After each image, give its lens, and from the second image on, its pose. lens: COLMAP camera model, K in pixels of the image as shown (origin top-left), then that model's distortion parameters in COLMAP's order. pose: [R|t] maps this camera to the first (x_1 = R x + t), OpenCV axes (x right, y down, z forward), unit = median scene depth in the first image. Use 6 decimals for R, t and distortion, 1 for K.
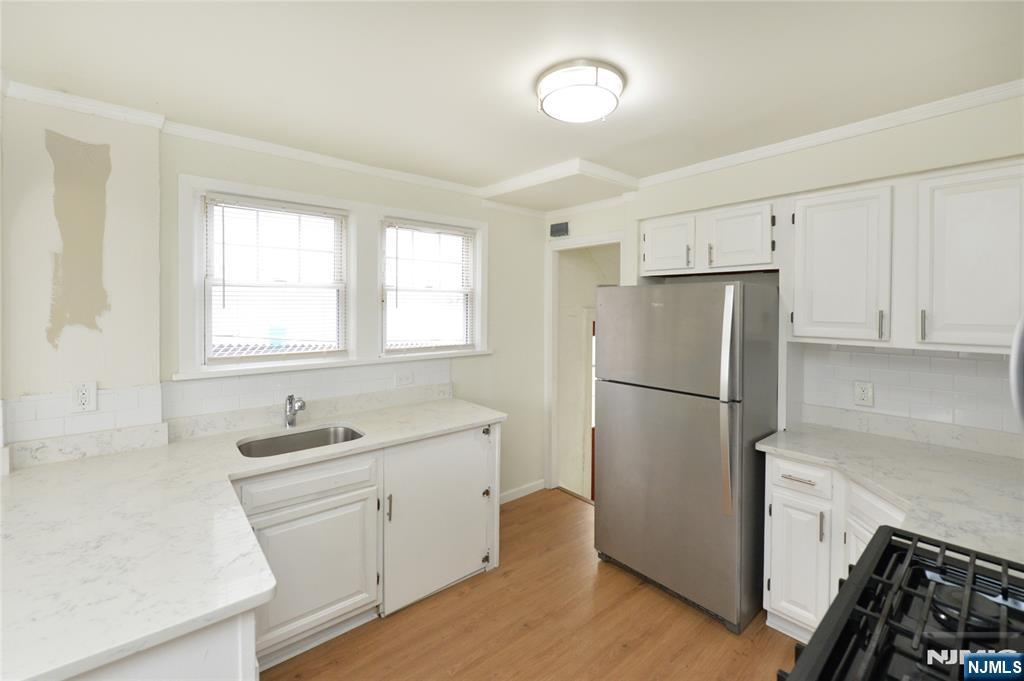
lens RADIAL K [[419.7, 0, 513.3], [0, 419.7, 312.3], [0, 0, 1]] dist [-0.006056, -0.000012]
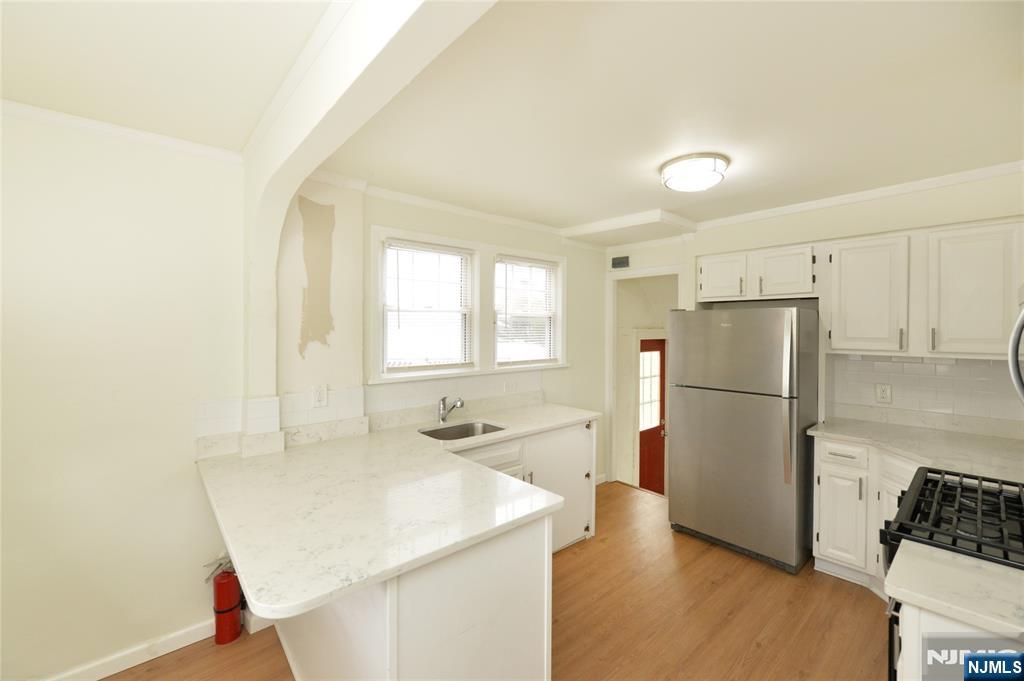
lens RADIAL K [[413.5, 0, 514.6], [0, 413.5, 333.6], [0, 0, 1]] dist [-0.005583, -0.000073]
pose [[0.999723, -0.003479, 0.023279, -0.326443], [0.003500, 0.999994, -0.000849, 0.006813], [-0.023276, 0.000930, 0.999729, -0.243277]]
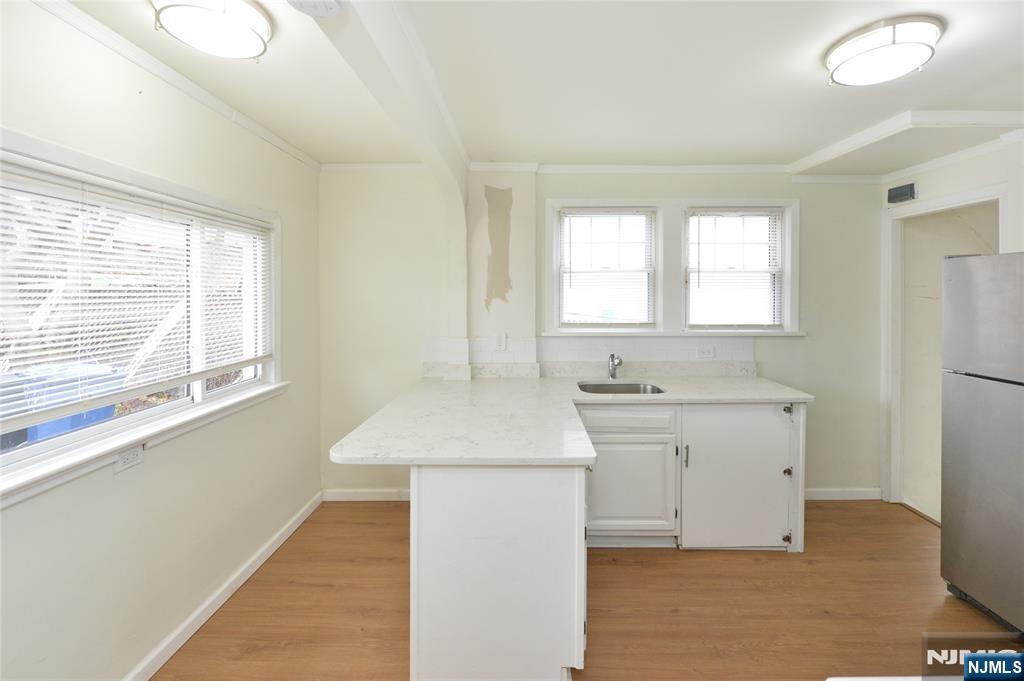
lens RADIAL K [[416.9, 0, 538.9], [0, 416.9, 295.9], [0, 0, 1]] dist [-0.008857, 0.000049]
pose [[0.776649, -0.002073, -0.629930, 0.102741], [-0.003885, 0.999960, -0.008080, 0.025383], [0.629921, 0.008723, 0.776610, -0.146218]]
